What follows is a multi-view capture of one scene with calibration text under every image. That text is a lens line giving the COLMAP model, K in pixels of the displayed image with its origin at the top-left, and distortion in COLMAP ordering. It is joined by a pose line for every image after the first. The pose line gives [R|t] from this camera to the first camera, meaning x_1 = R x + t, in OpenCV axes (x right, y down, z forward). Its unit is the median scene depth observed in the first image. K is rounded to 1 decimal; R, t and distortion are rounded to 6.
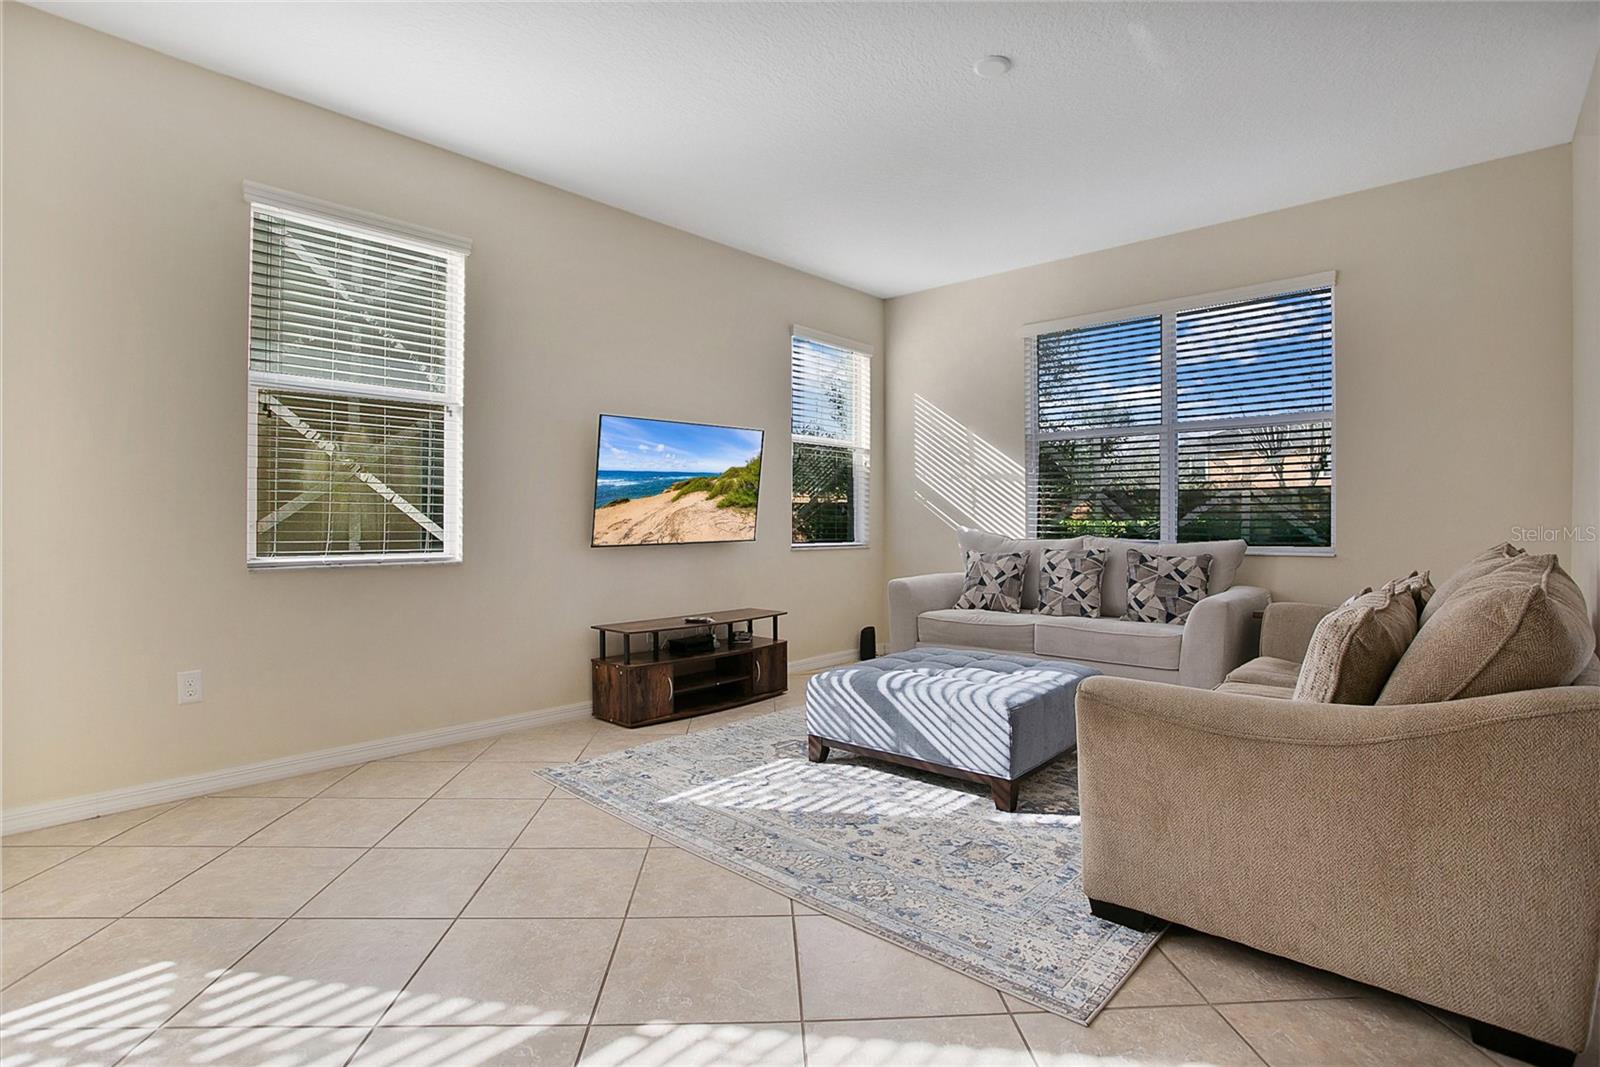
lens RADIAL K [[769.5, 0, 769.3], [0, 769.5, 535.1], [0, 0, 1]] dist [-0.036480, 0.007810]
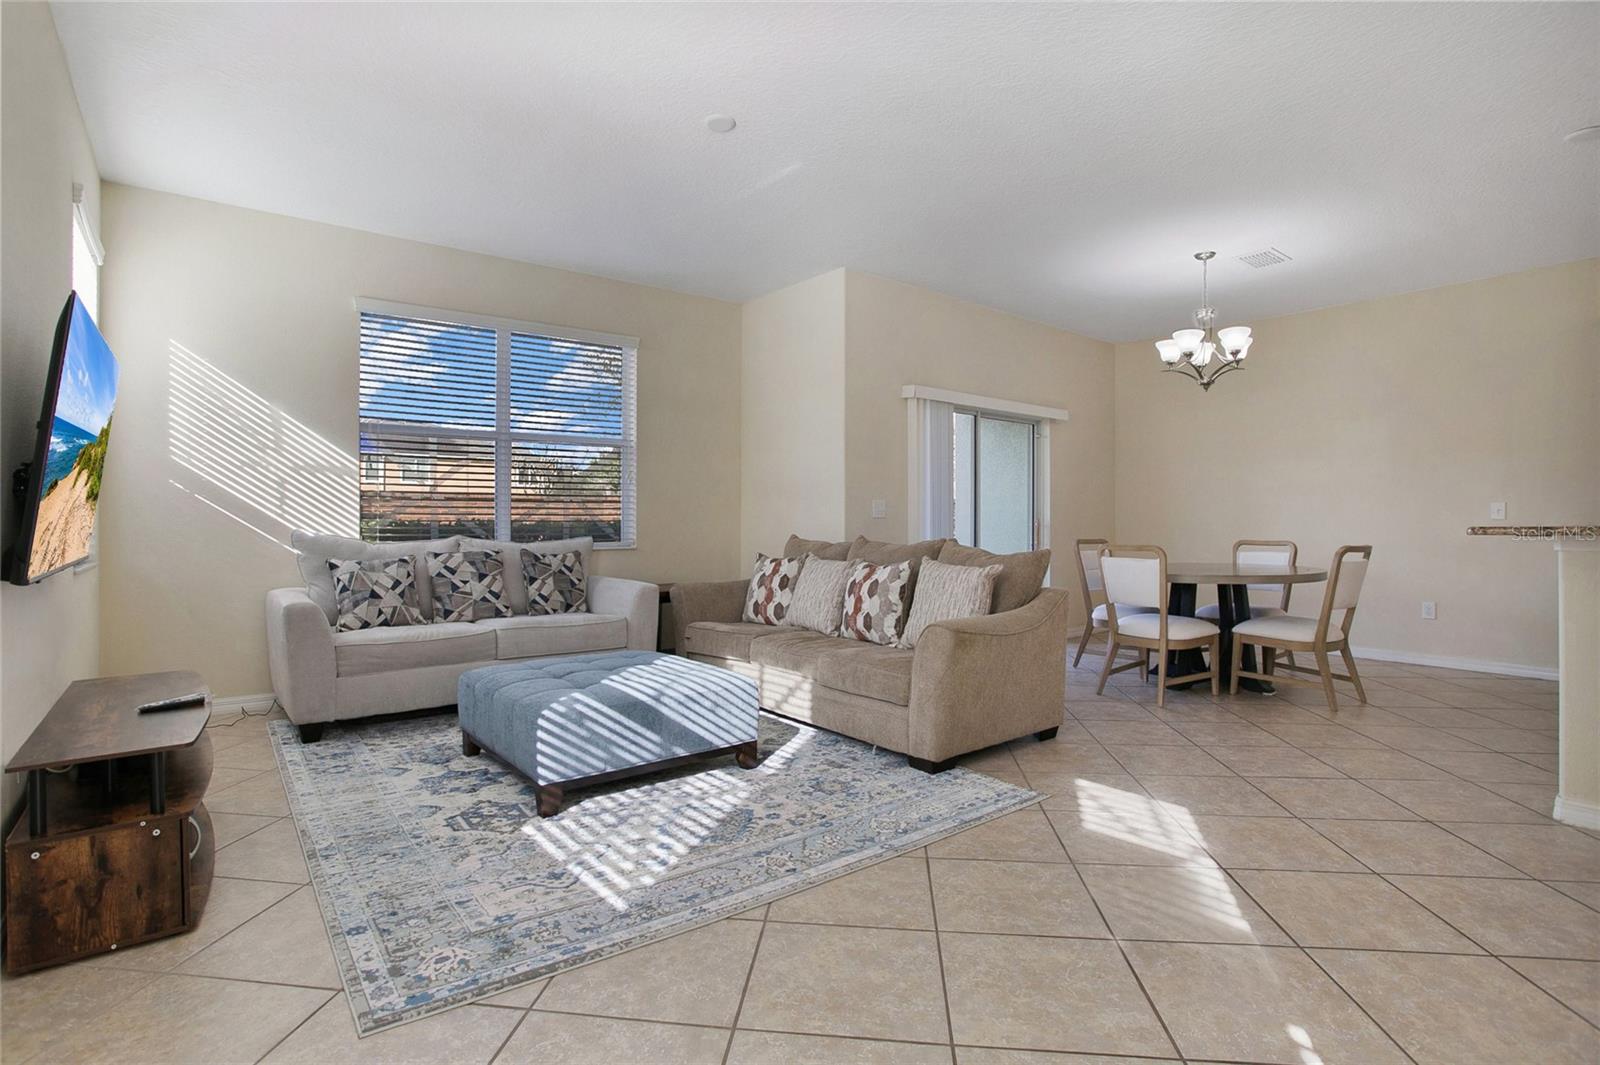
lens RADIAL K [[769.5, 0, 789.8], [0, 769.5, 530.6], [0, 0, 1]] dist [-0.036480, 0.007810]
pose [[0.157239, -0.007545, 0.987532, -0.701417], [0.013774, 0.999890, 0.005447, -0.010895], [-0.987465, 0.012746, 0.157326, 0.612245]]
